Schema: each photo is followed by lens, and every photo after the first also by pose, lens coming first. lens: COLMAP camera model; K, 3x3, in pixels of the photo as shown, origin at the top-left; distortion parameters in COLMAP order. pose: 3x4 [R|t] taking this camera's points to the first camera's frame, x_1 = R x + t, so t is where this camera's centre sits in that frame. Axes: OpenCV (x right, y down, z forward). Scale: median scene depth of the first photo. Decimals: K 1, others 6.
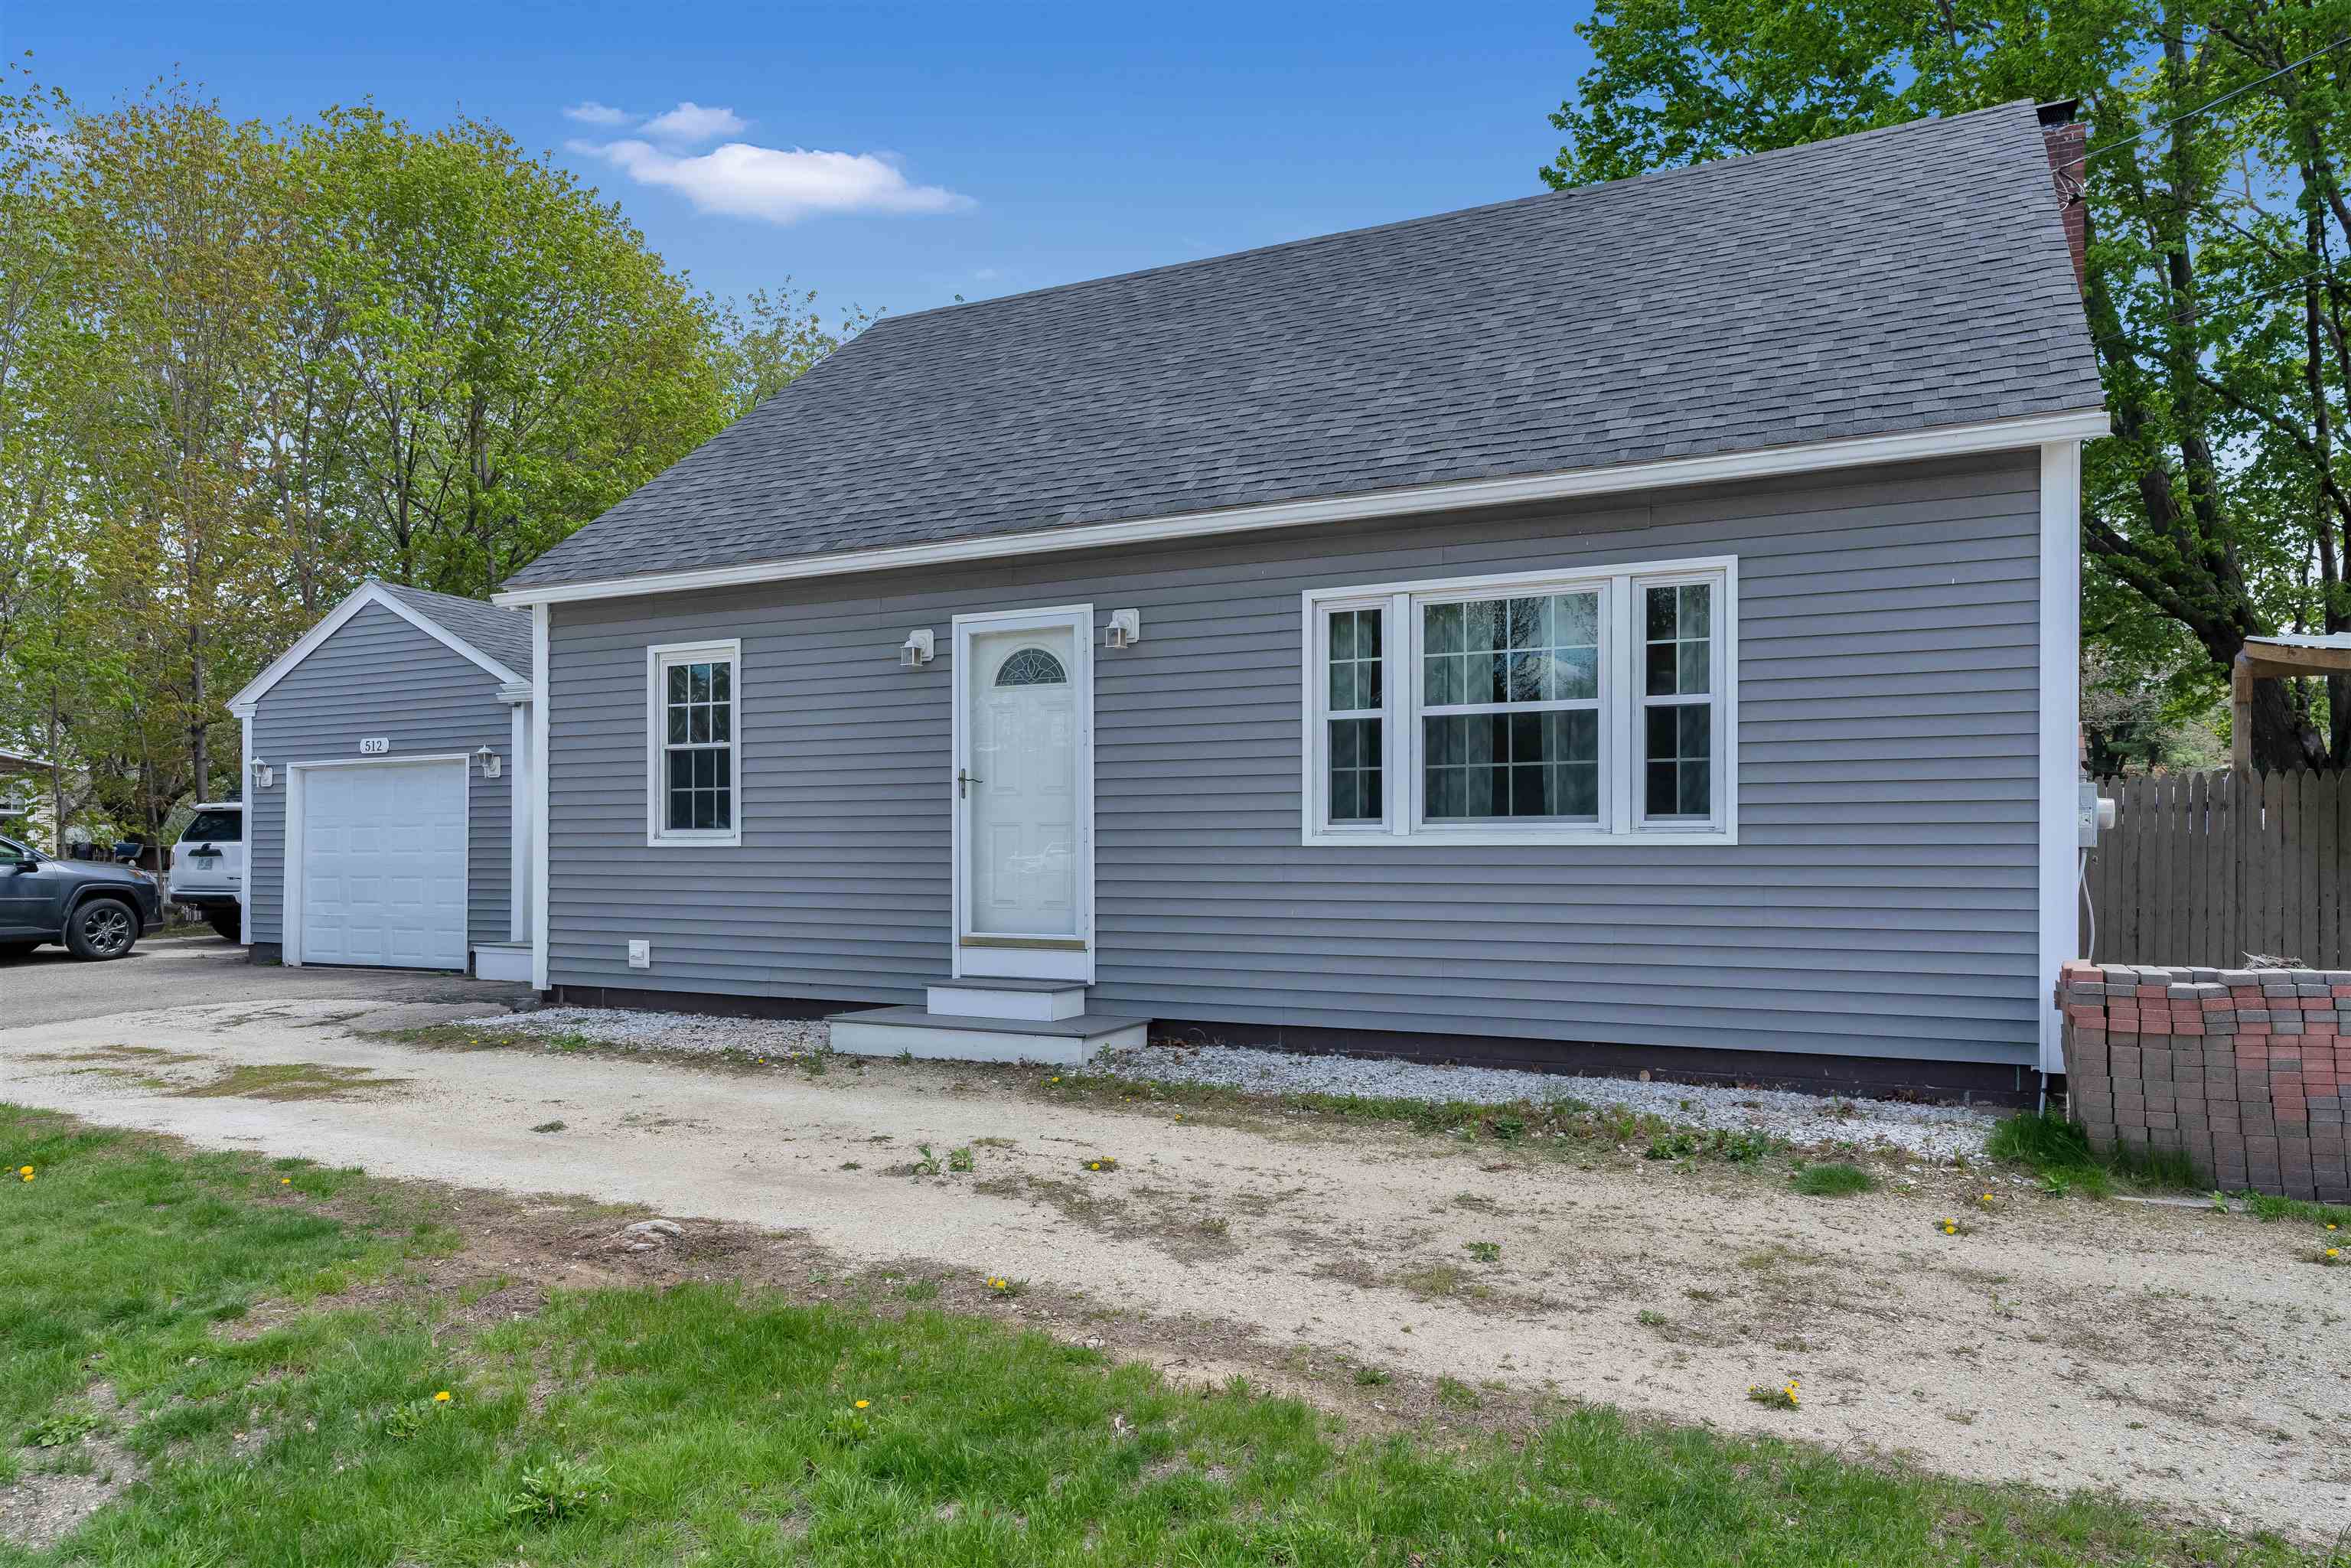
lens RADIAL K [[1493.9, 0, 1172.7], [0, 1493.9, 837.5], [0, 0, 1]] dist [0.005455, 0.002108]
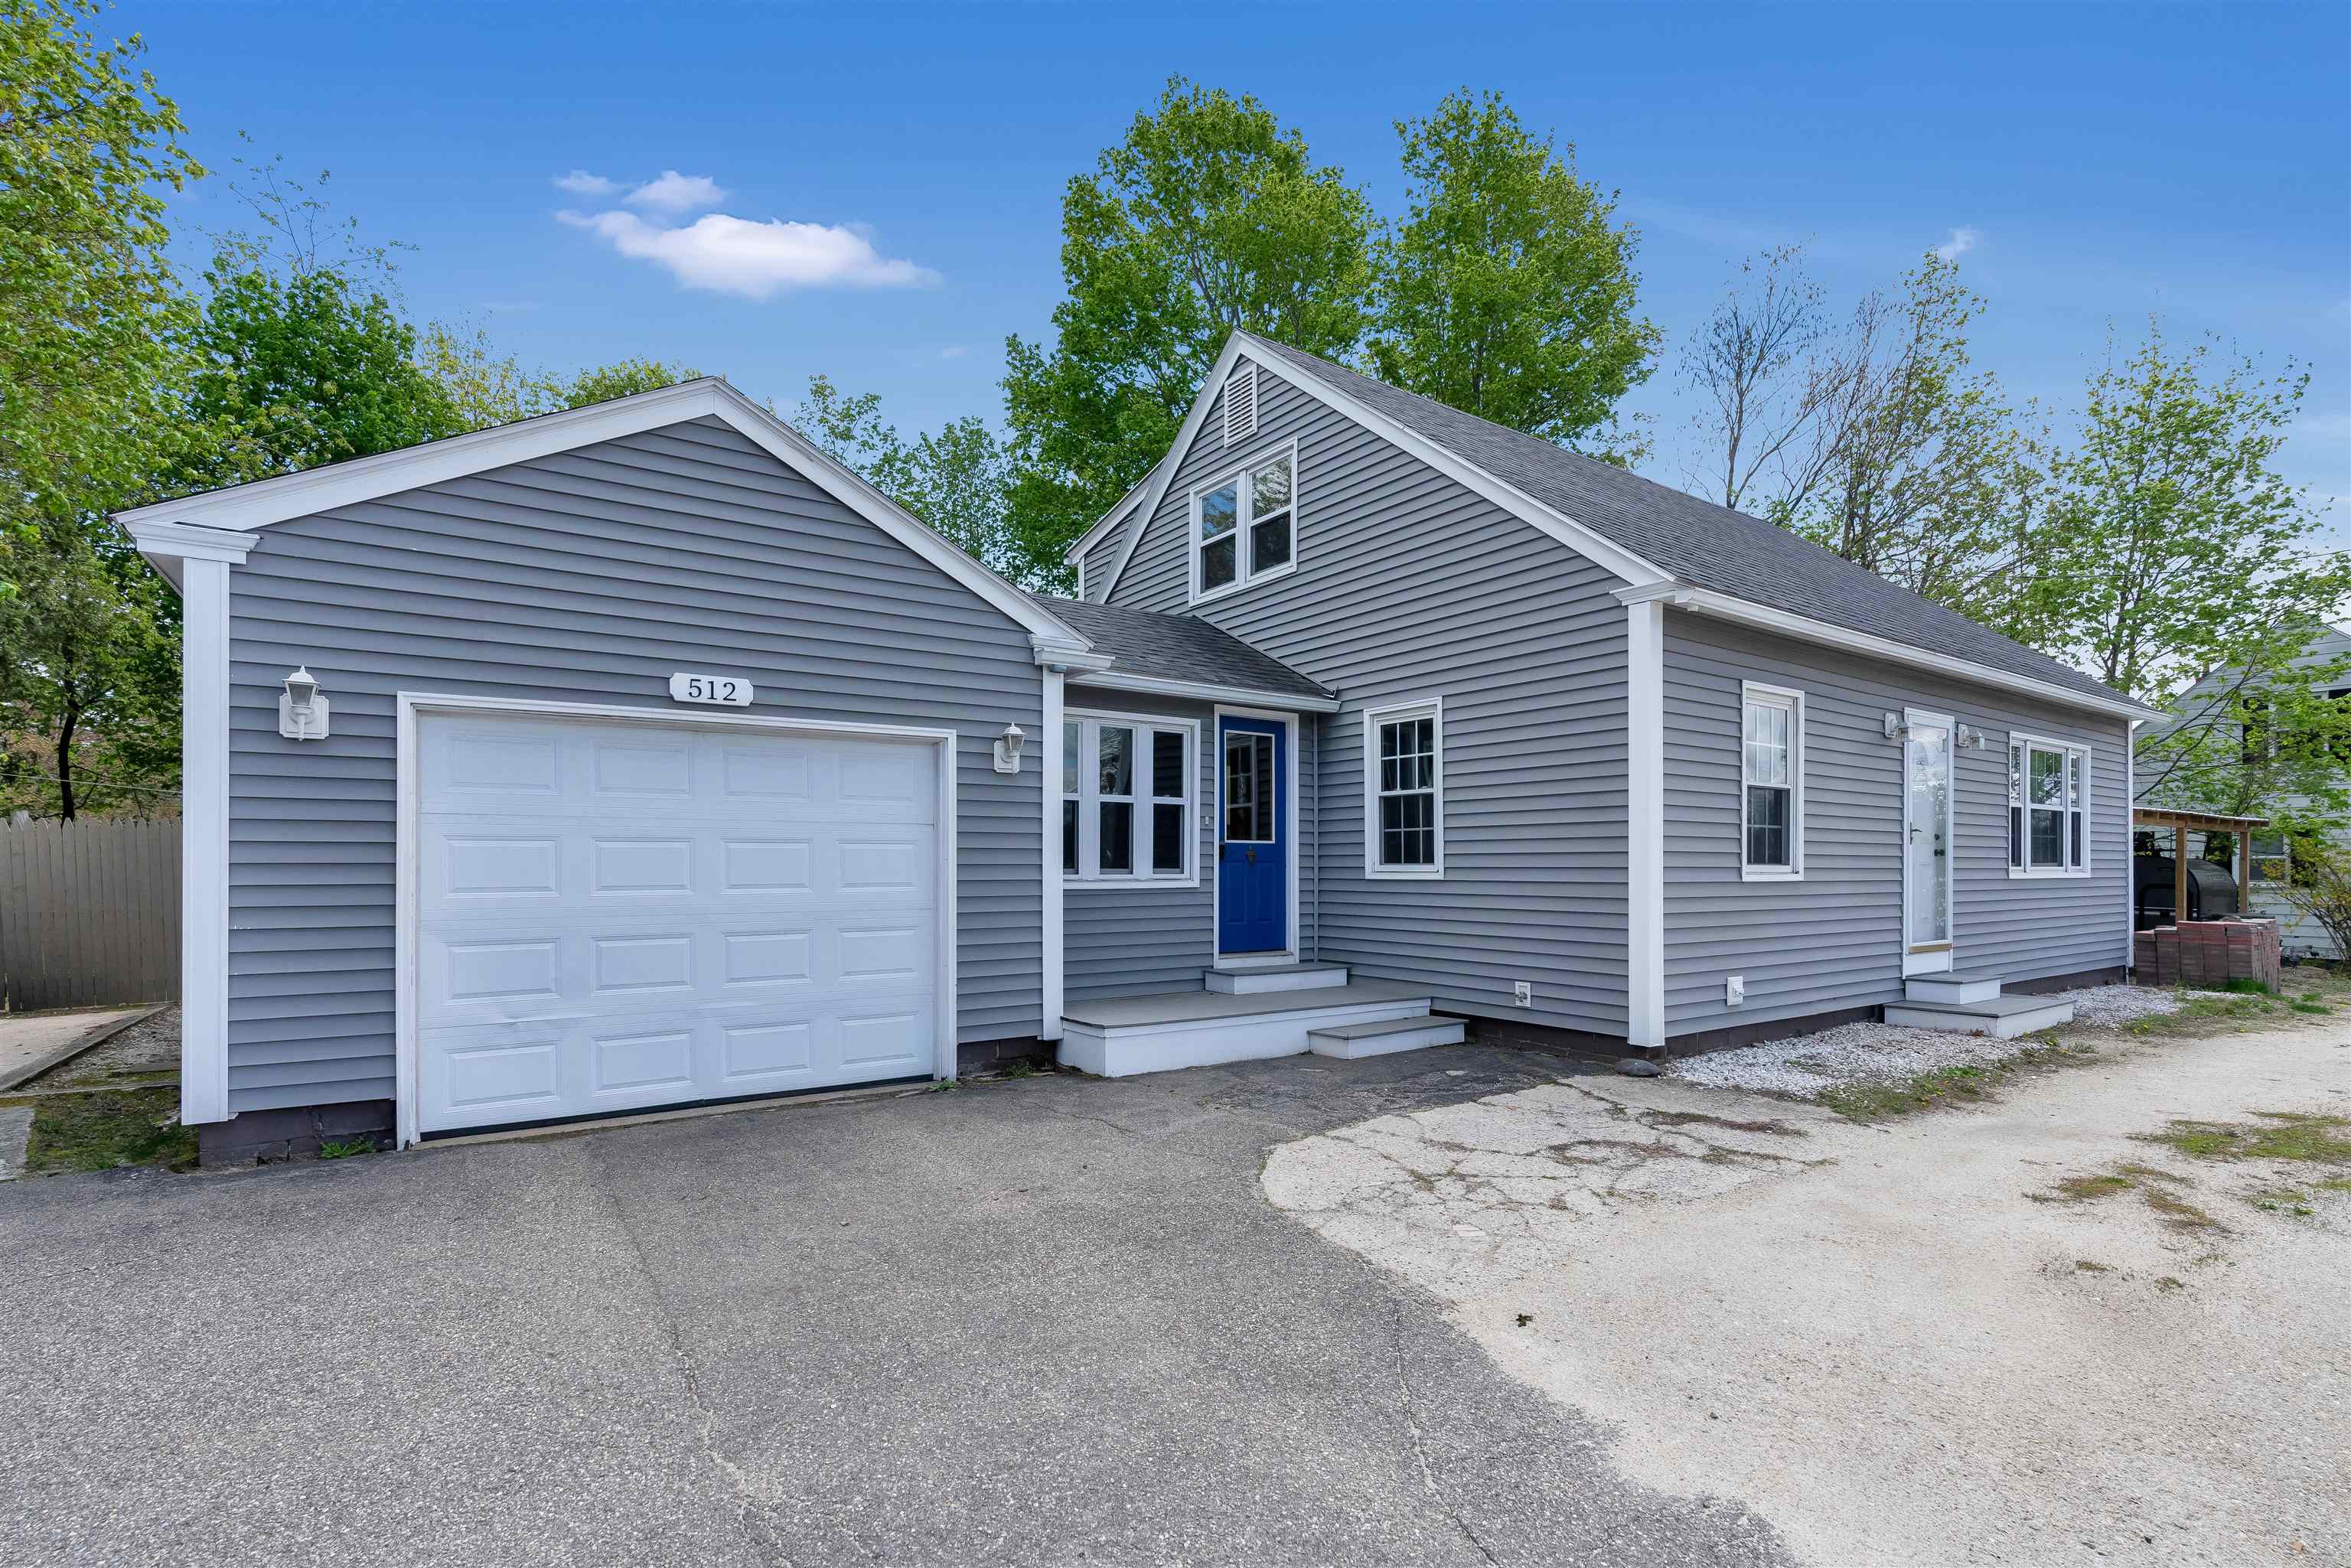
lens RADIAL K [[1066.2, 0, 1166.6], [0, 1066.2, 873.8], [0, 0, 1]] dist [-0.004120, -0.000734]
pose [[0.500340, 0.002585, 0.865825, -1.533367], [-0.005836, 0.999983, 0.000387, 0.006026], [-0.865810, -0.005247, 0.500346, 1.312927]]
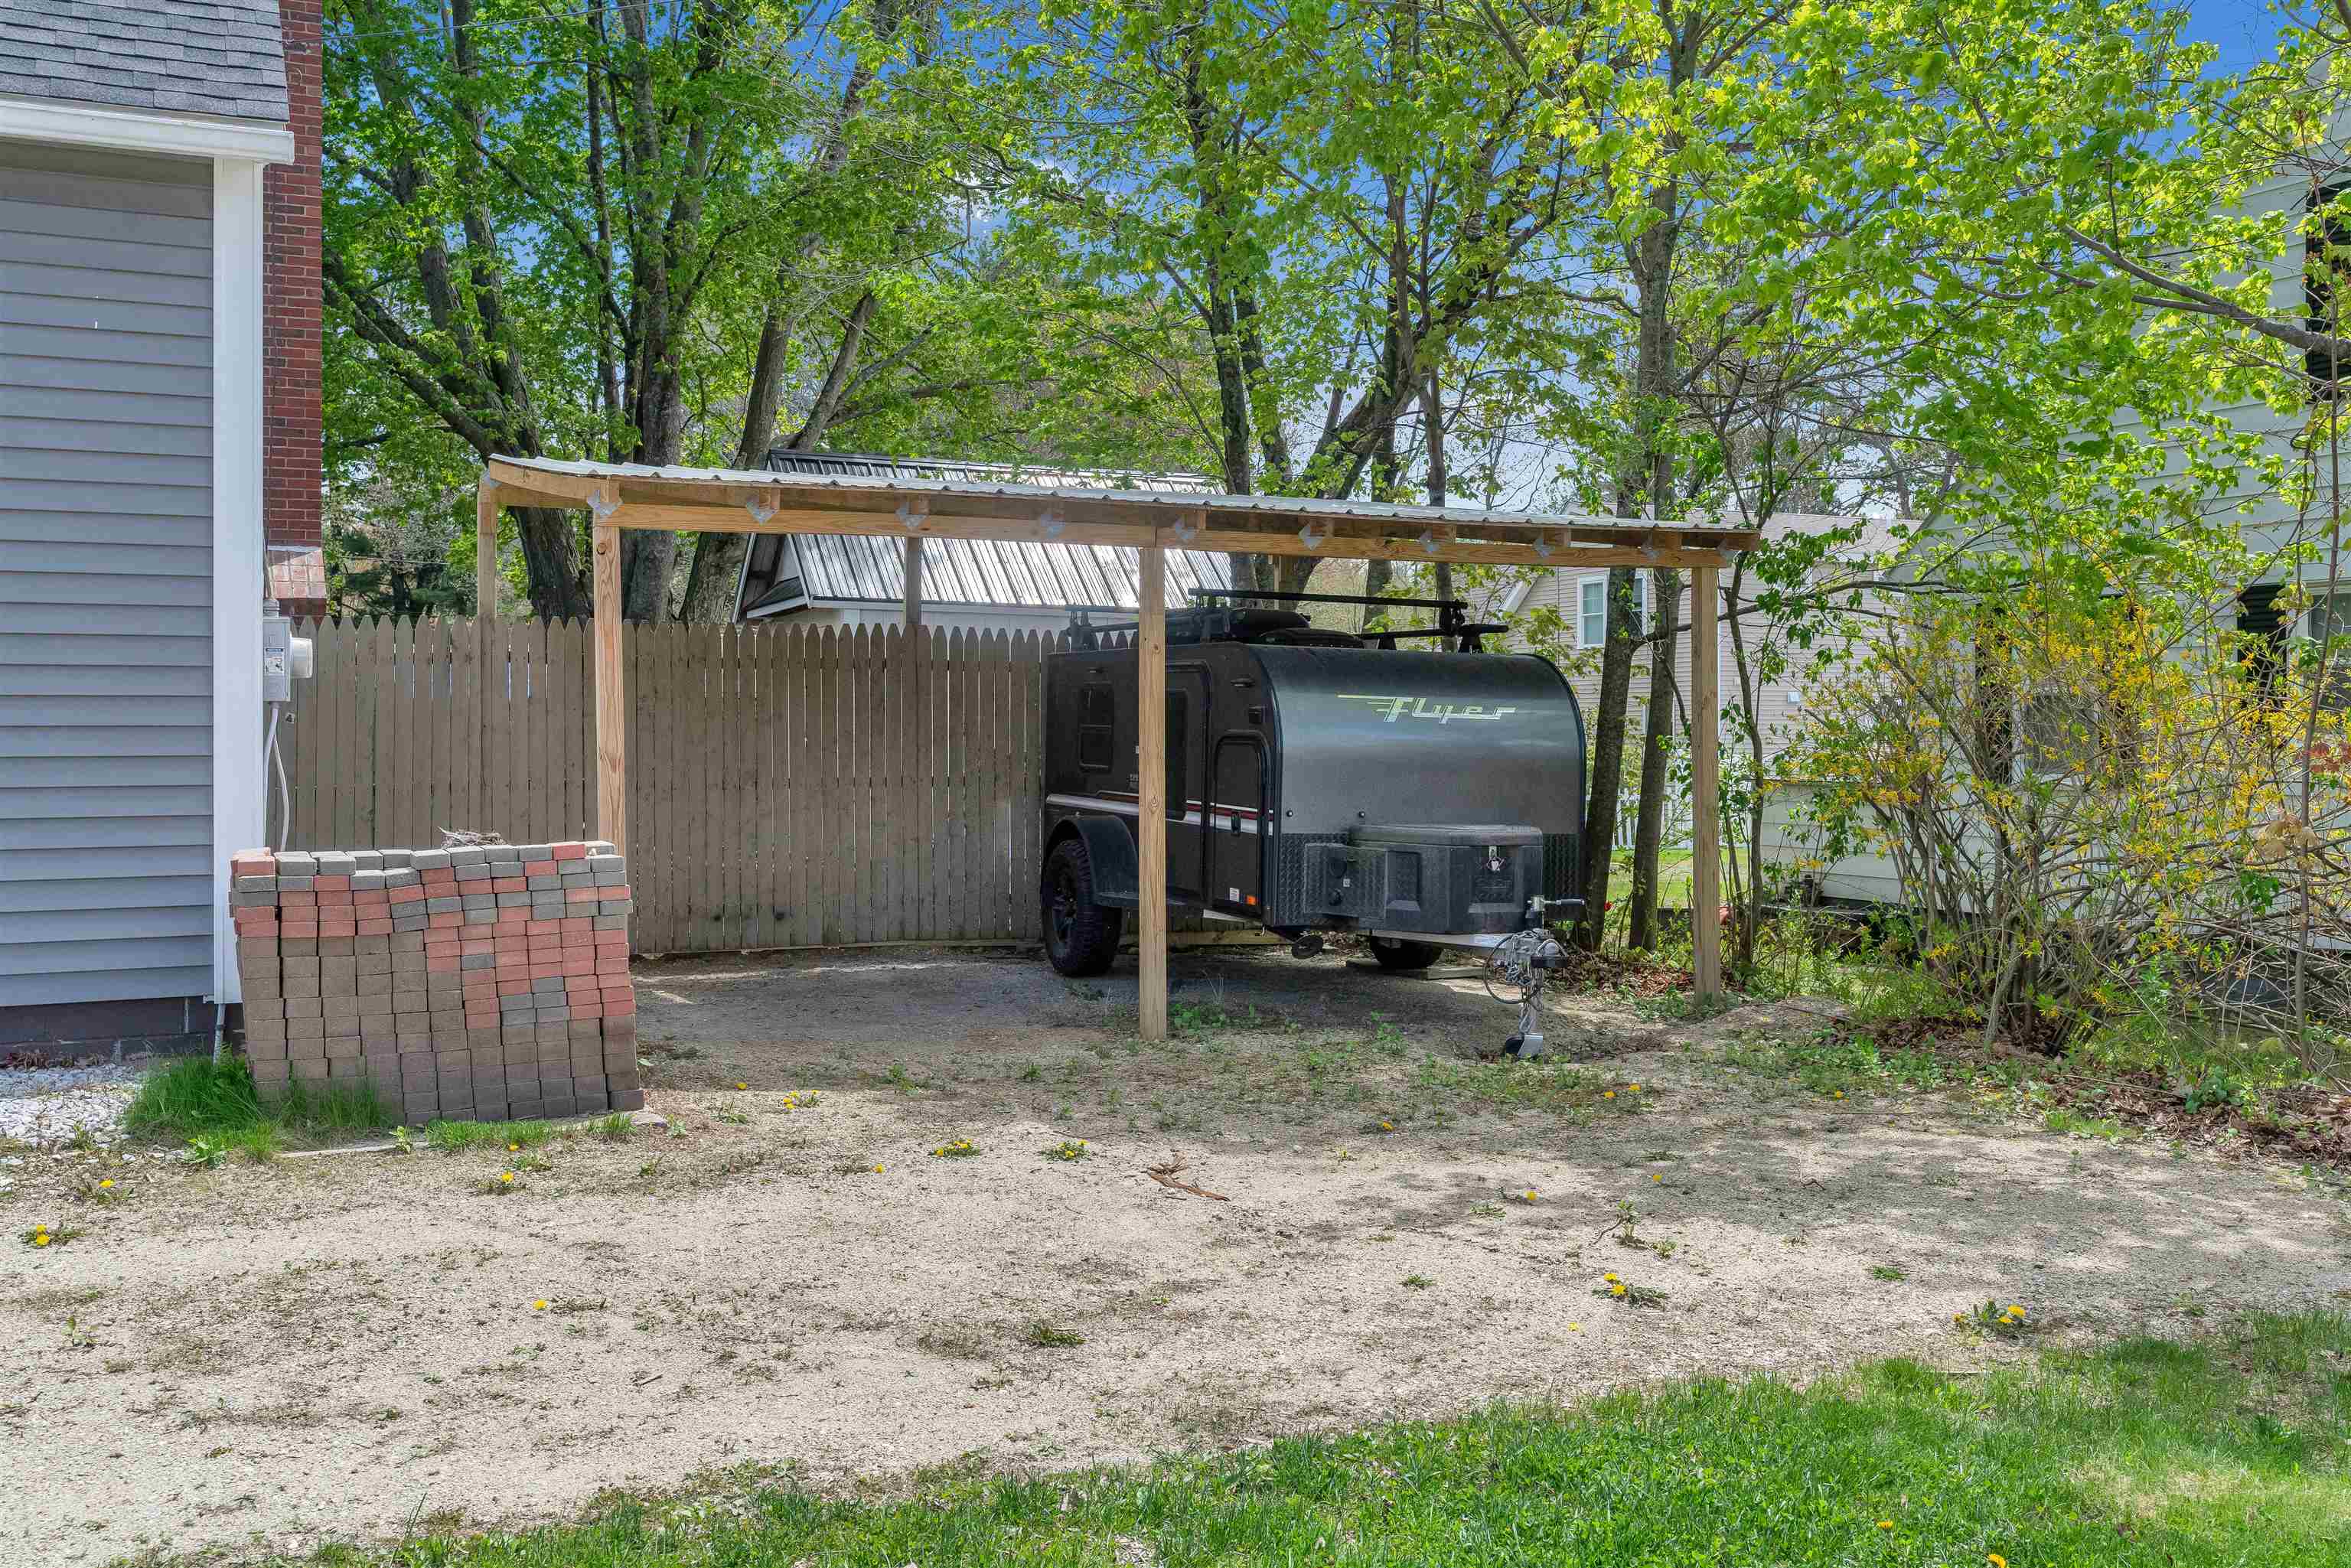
lens RADIAL K [[2056.2, 0, 1175.8], [0, 2056.2, 705.2], [0, 0, 1]] dist [0.010683, 0.007245]
pose [[0.634071, 0.009281, 0.773220, 0.081249], [-0.003931, 0.999954, -0.008779, 0.014356], [-0.773265, 0.002527, 0.634078, -0.015978]]
